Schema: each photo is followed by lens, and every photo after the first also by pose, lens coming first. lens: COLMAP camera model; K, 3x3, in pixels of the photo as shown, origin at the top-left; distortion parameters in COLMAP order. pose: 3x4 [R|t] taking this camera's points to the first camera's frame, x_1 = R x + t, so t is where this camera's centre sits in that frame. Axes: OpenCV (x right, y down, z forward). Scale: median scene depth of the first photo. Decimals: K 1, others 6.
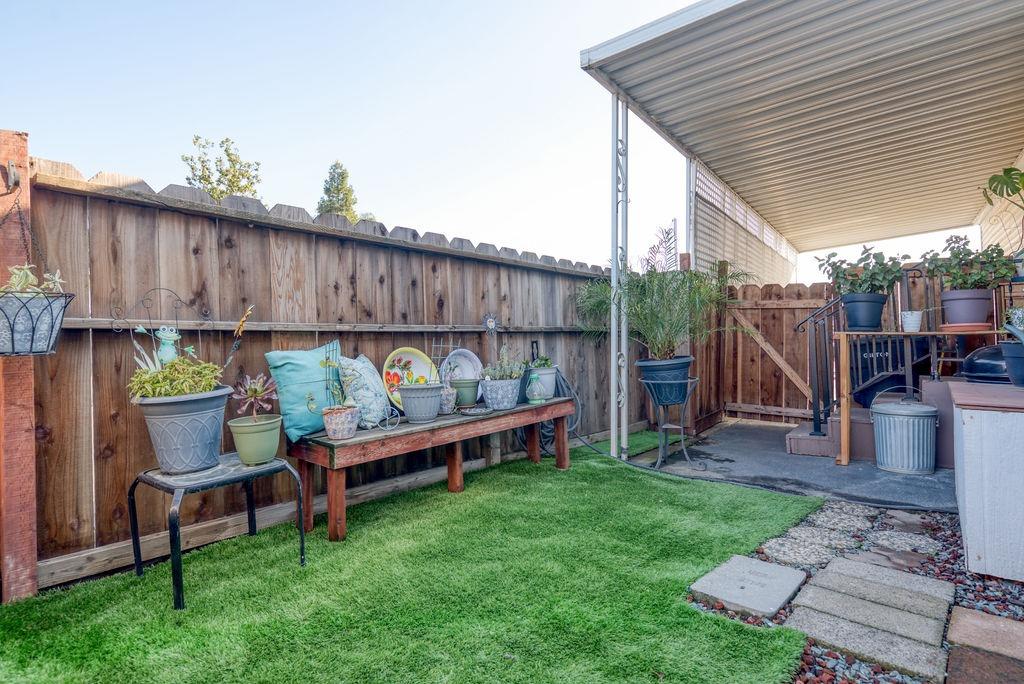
lens RADIAL K [[548.7, 0, 506.3], [0, 548.7, 341.9], [0, 0, 1]] dist [0.000337, -0.000276]
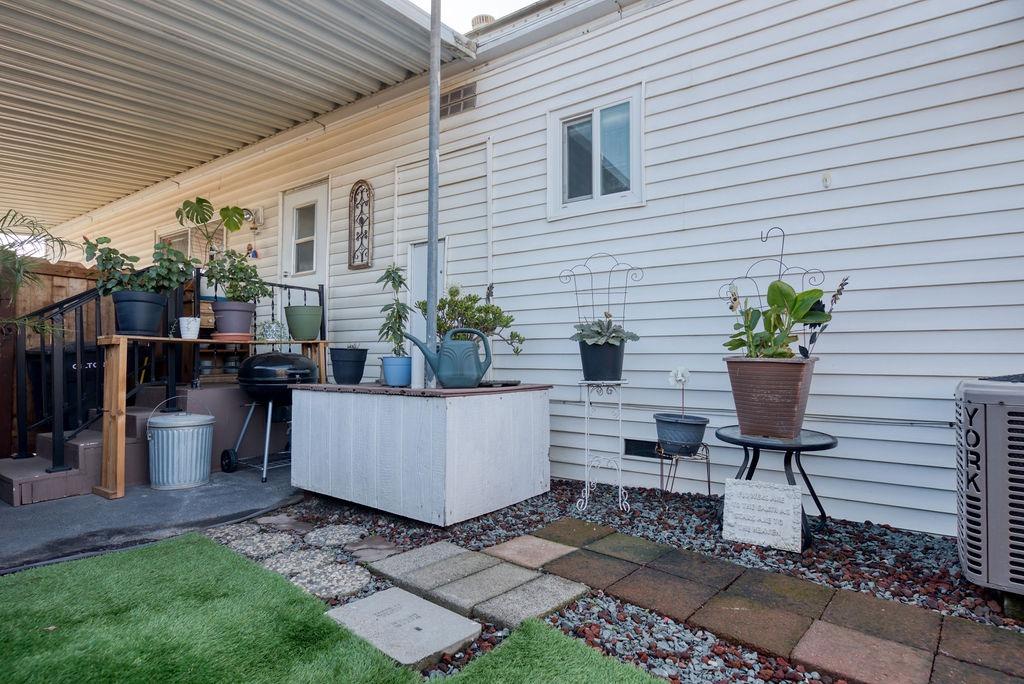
lens RADIAL K [[530.6, 0, 512.0], [0, 530.6, 342.0], [0, 0, 1]] dist [-0.001823, -0.000872]
pose [[-0.001065, 0.037970, 0.999278, -0.253746], [-0.002680, 0.999275, -0.037973, 0.027861], [-0.999996, -0.002719, -0.000963, 0.562200]]
